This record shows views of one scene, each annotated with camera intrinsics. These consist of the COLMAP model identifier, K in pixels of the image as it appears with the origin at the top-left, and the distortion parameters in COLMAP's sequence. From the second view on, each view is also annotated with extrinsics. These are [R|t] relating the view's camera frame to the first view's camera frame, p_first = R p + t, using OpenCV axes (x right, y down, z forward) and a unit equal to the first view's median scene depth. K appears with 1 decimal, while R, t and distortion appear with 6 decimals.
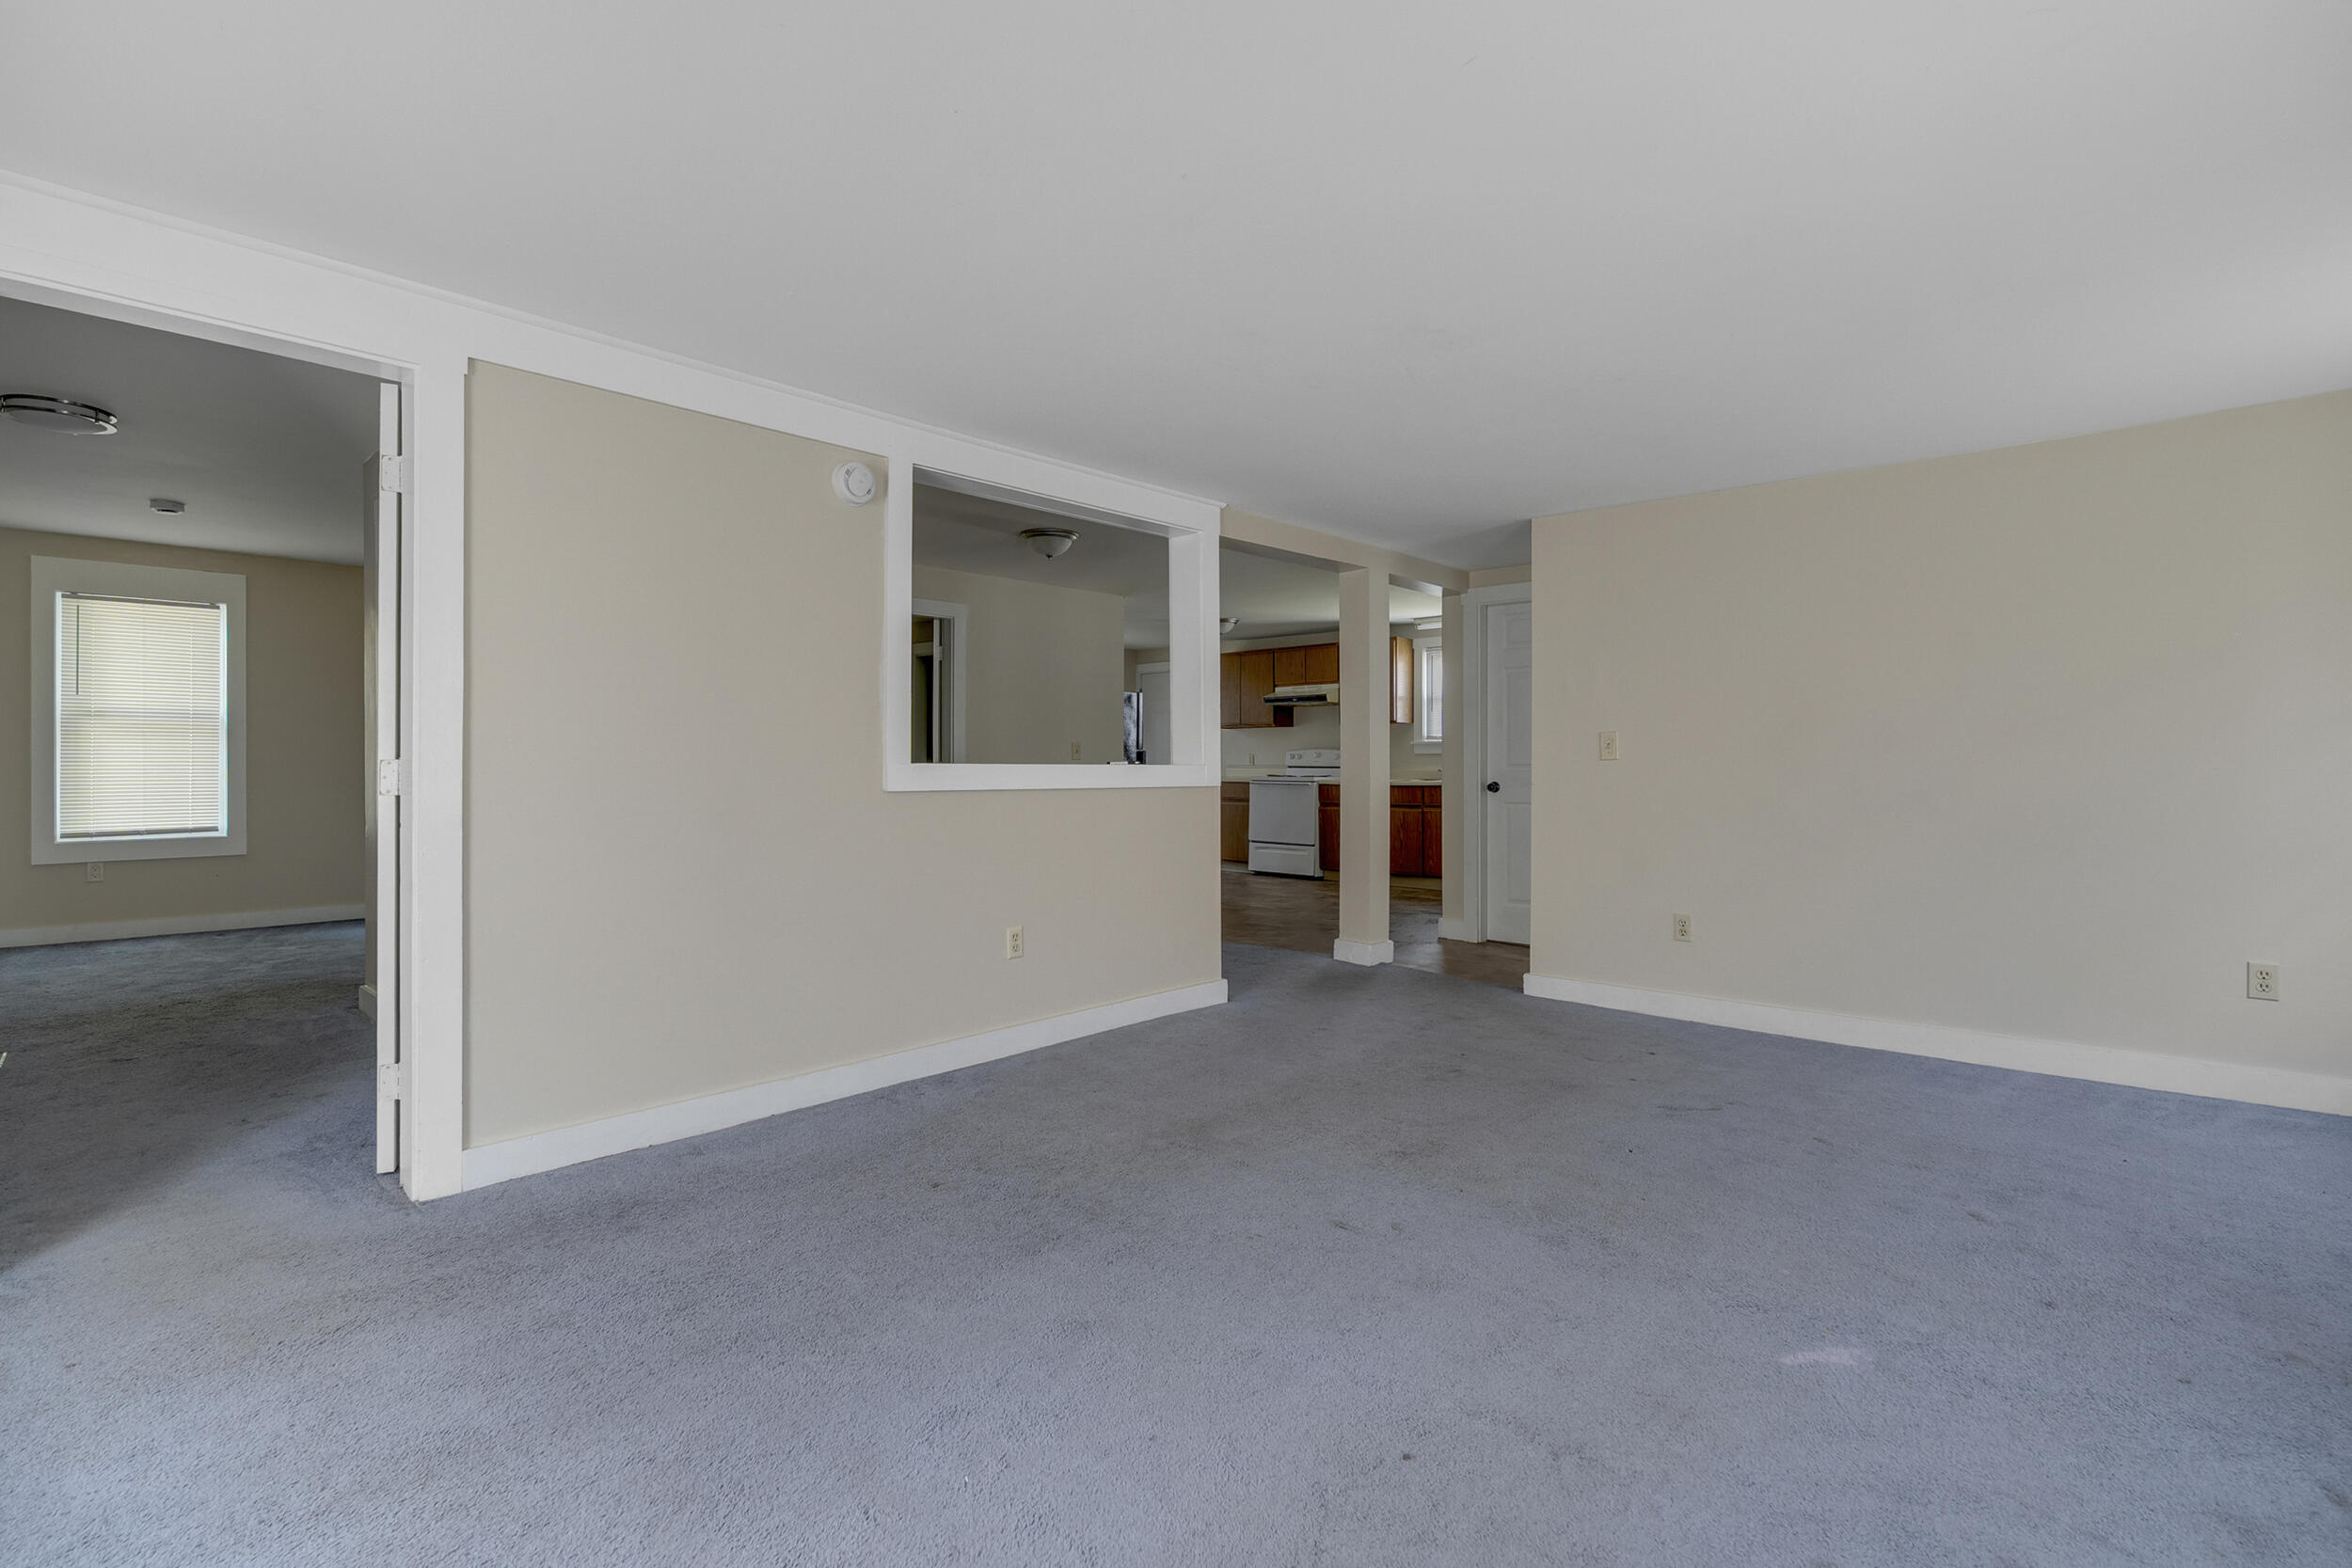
lens RADIAL K [[1054.8, 0, 1173.7], [0, 1054.8, 772.6], [0, 0, 1]] dist [-0.003438, -0.000250]
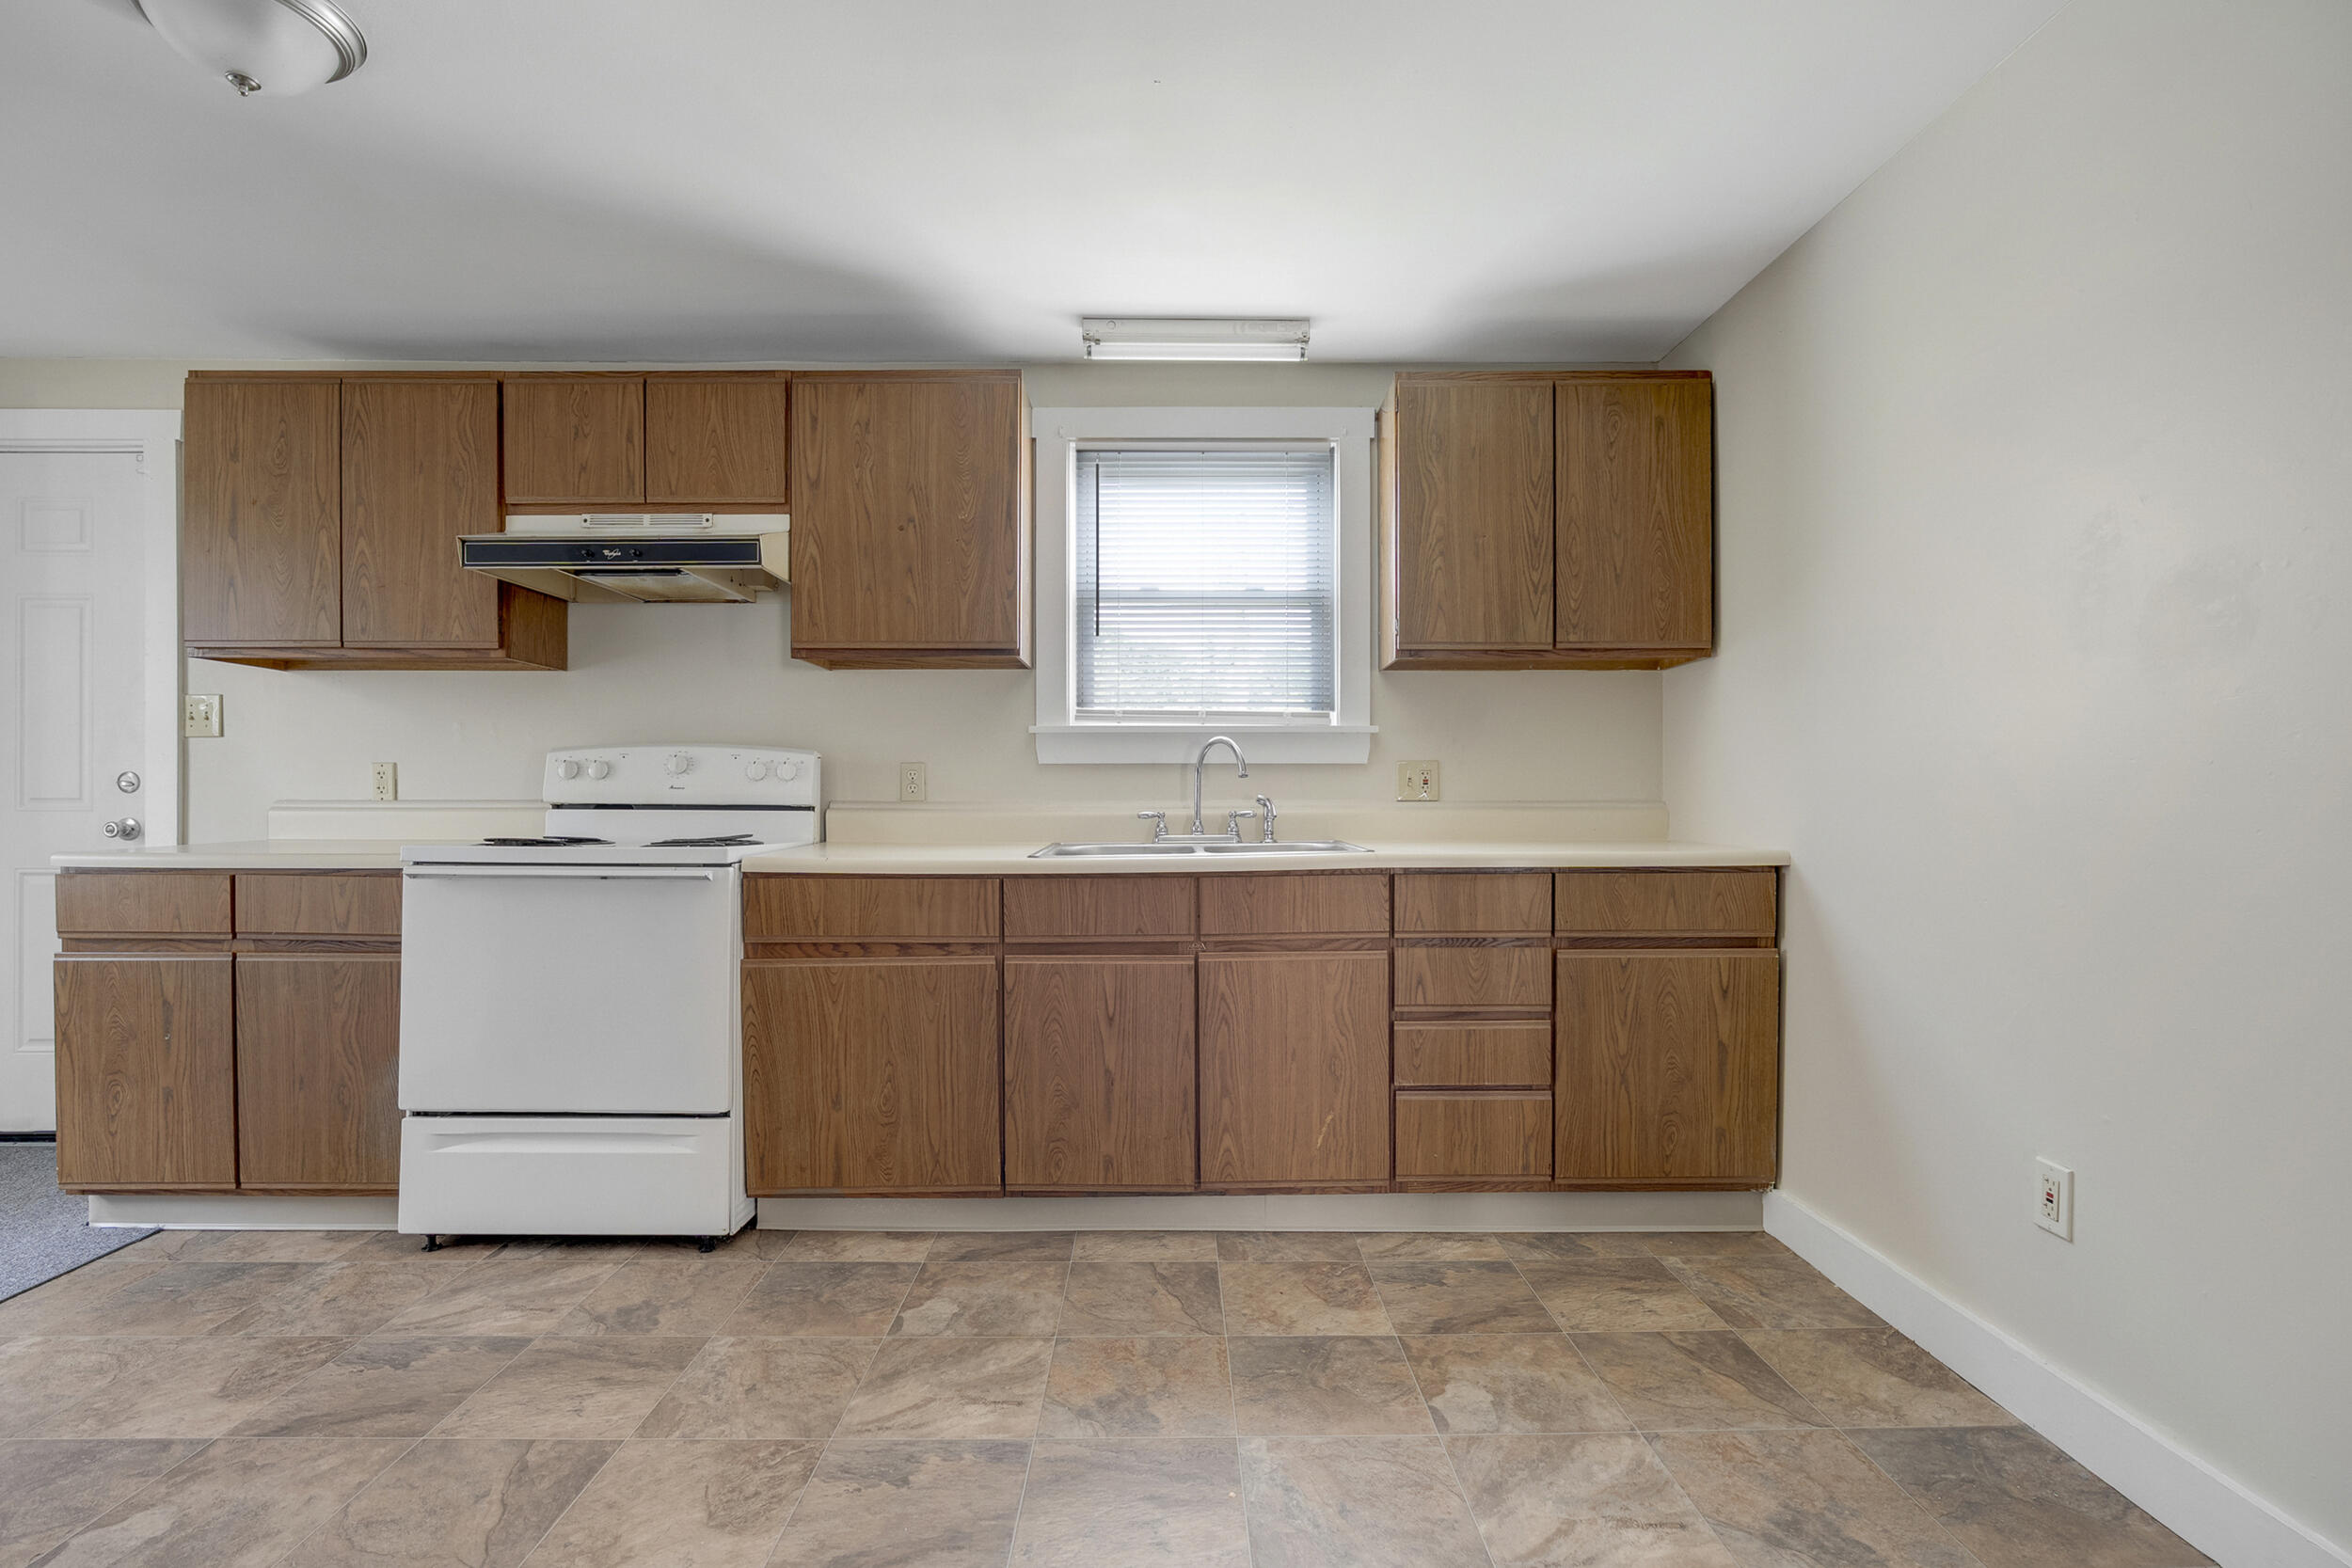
lens RADIAL K [[1054.8, 0, 1175.2], [0, 1054.8, 795.2], [0, 0, 1]] dist [-0.003438, -0.000250]
pose [[0.725161, -0.005555, 0.688557, 0.033489], [0.006974, 0.999975, 0.000723, -0.007455], [-0.688544, 0.004277, 0.725182, 0.690004]]
